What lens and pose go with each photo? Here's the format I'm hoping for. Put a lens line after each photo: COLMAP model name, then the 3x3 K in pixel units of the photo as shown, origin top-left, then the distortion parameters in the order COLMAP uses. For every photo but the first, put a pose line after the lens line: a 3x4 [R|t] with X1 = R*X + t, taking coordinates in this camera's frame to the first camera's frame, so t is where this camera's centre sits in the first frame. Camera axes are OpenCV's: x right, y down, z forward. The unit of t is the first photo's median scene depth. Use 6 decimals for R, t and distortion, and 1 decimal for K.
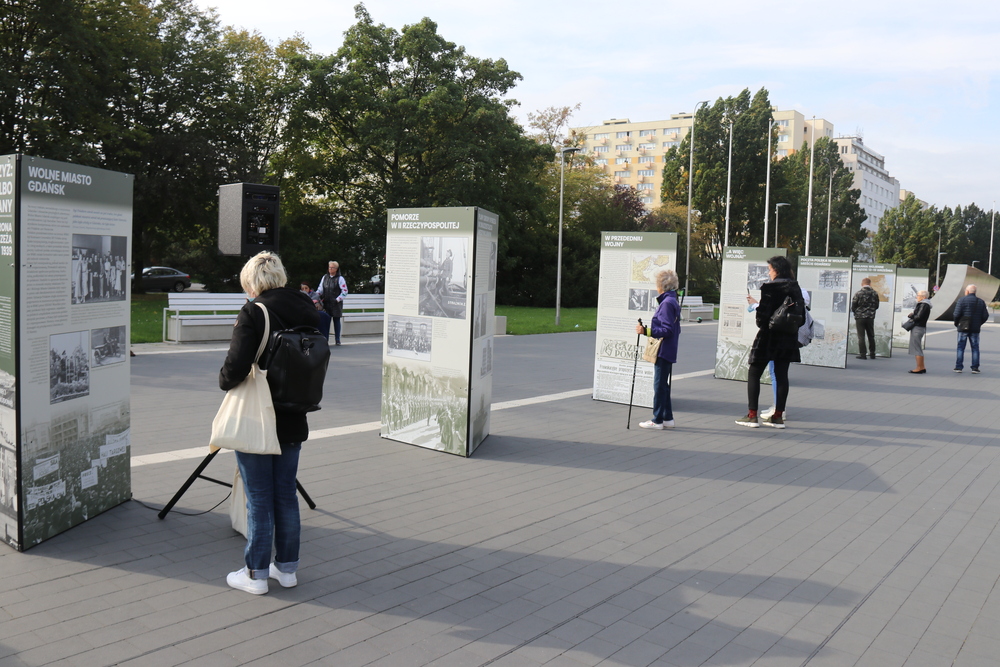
lens RADIAL K [[852.8, 0, 500.0], [0, 852.8, 333.5], [0, 0, 1]] dist [-0.164606, 0.112188]
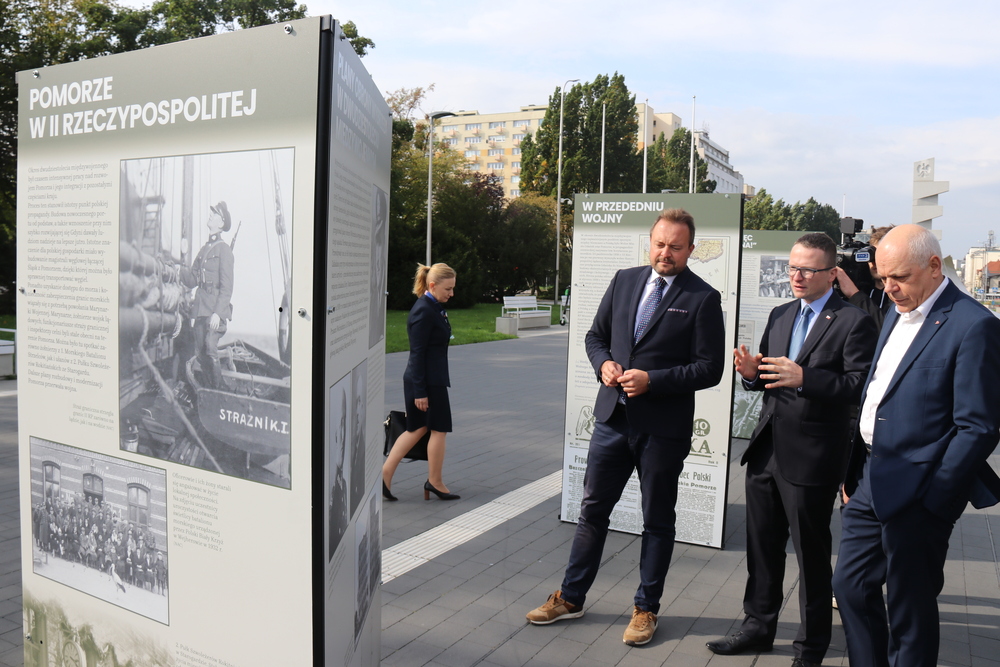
lens RADIAL K [[852.8, 0, 500.0], [0, 852.8, 333.5], [0, 0, 1]] dist [-0.164606, 0.112188]
pose [[0.984022, -0.020195, 0.176896, -0.004773], [0.019142, 0.999787, 0.007660, -0.012639], [-0.177013, -0.004151, 0.984200, 0.154858]]
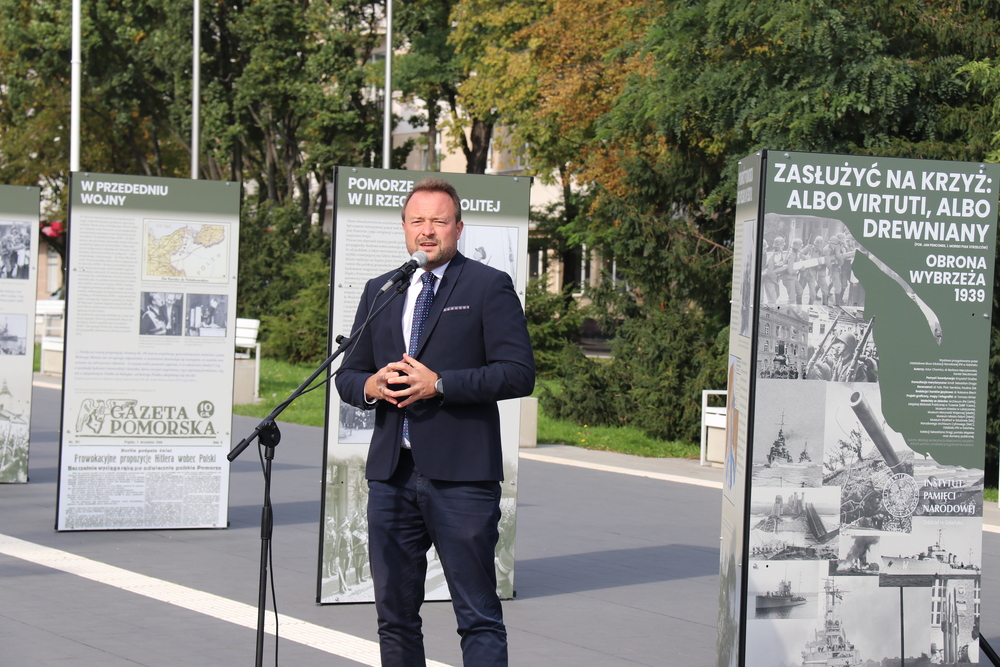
lens RADIAL K [[2847.7, 0, 500.0], [0, 2847.7, 333.5], [0, 0, 1]] dist [0.627162, 0.201005]
pose [[0.397231, -0.044714, 0.916629, -0.383053], [0.047419, 0.998478, 0.028157, -0.019569], [-0.916493, 0.032281, 0.398747, 0.044368]]
